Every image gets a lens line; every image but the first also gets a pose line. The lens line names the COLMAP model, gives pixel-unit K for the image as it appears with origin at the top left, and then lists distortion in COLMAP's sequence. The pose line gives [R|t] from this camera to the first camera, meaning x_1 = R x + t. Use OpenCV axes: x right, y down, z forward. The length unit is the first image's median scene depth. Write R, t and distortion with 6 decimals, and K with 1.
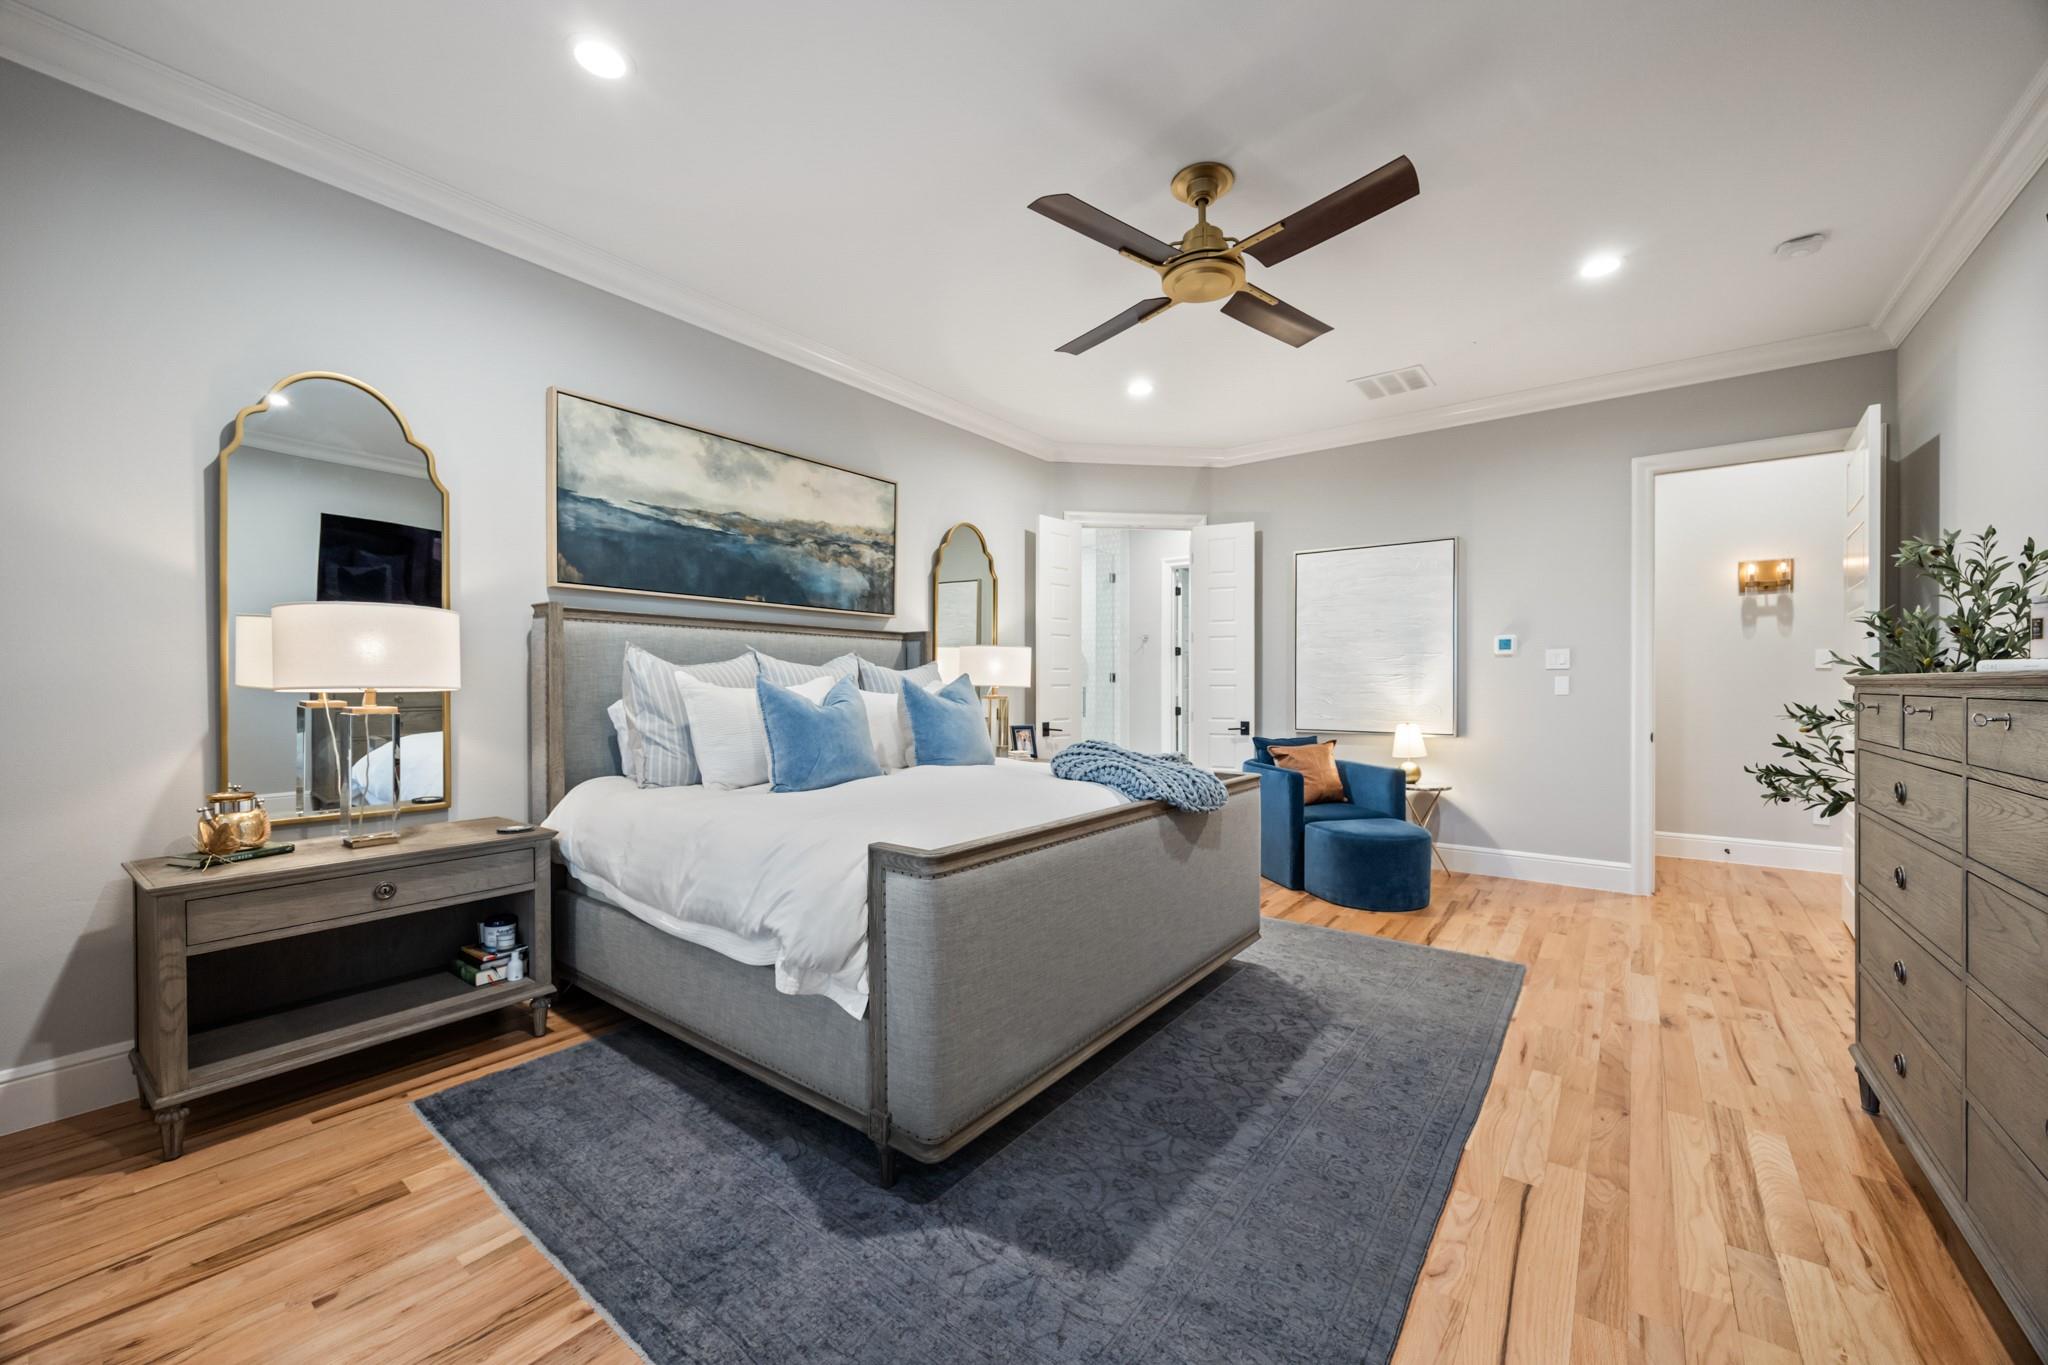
lens RADIAL K [[788.4, 0, 1031.0], [0, 788.4, 685.4], [0, 0, 1]] dist [-0.001562, 0.000150]
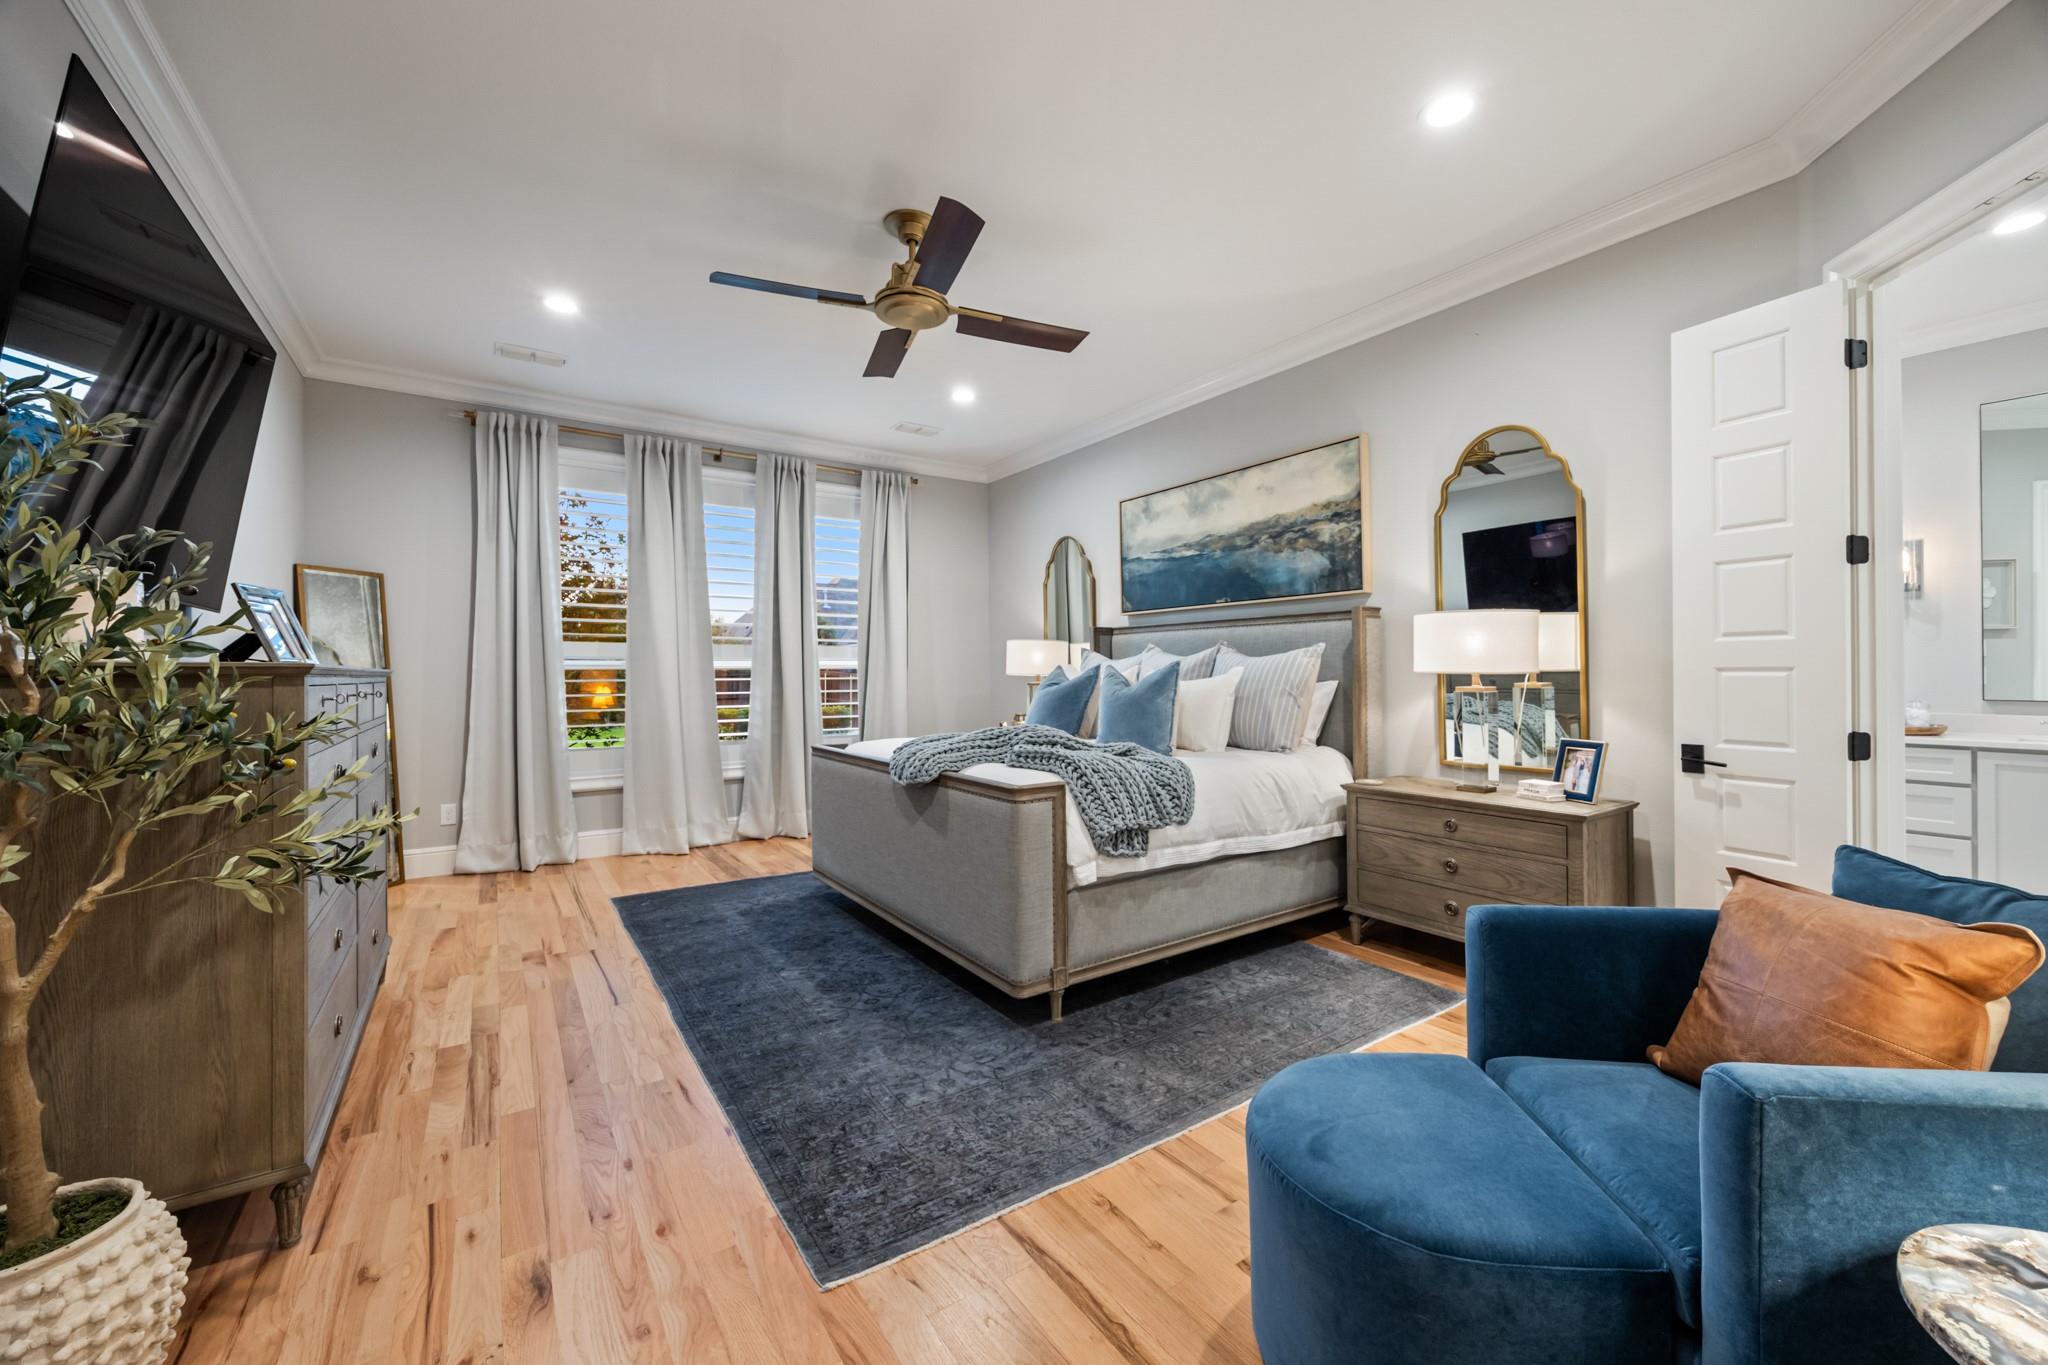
lens RADIAL K [[788.4, 0, 1030.7], [0, 788.4, 675.7], [0, 0, 1]] dist [-0.001562, 0.000150]
pose [[-0.315842, 0.007281, -0.948784, 0.890770], [0.007779, 0.999957, 0.005084, -0.003380], [0.948780, -0.005775, -0.315885, 1.098029]]
